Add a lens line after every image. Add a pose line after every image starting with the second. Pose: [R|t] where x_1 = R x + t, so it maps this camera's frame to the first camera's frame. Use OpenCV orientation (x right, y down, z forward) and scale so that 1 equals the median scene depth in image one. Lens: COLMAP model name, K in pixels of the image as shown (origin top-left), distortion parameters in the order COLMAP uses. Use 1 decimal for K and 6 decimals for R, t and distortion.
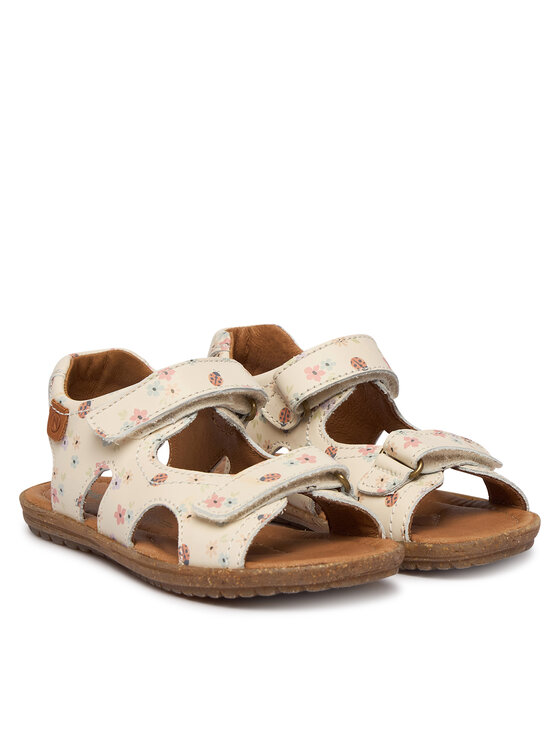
lens RADIAL K [[2194.3, 0, 280.0], [0, 2194.3, 373.0], [0, 0, 1]] dist [-0.019787, -0.185193]
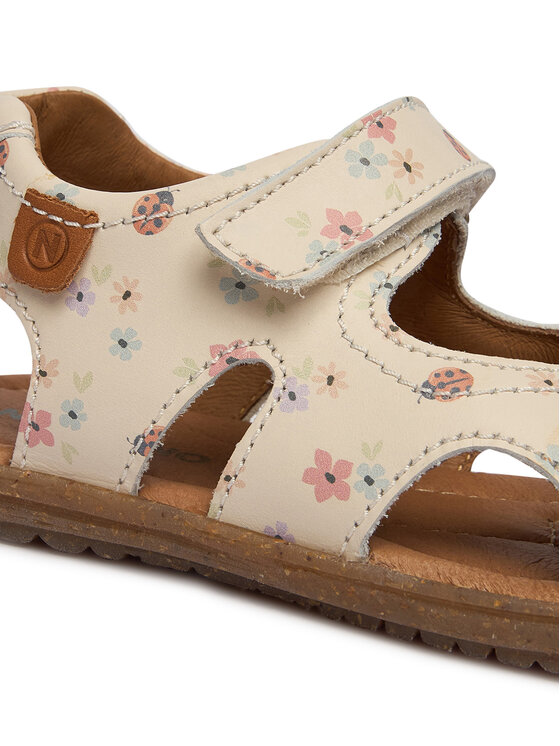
lens RADIAL K [[1617.9, 0, 280.0], [0, 1617.9, 373.0], [0, 0, 1]] dist [0.194540, -0.107000]
pose [[0.871552, -0.023518, 0.489739, -0.219335], [-0.004979, 0.998373, 0.056804, 0.029497], [-0.490278, -0.051946, 0.870017, 0.745359]]
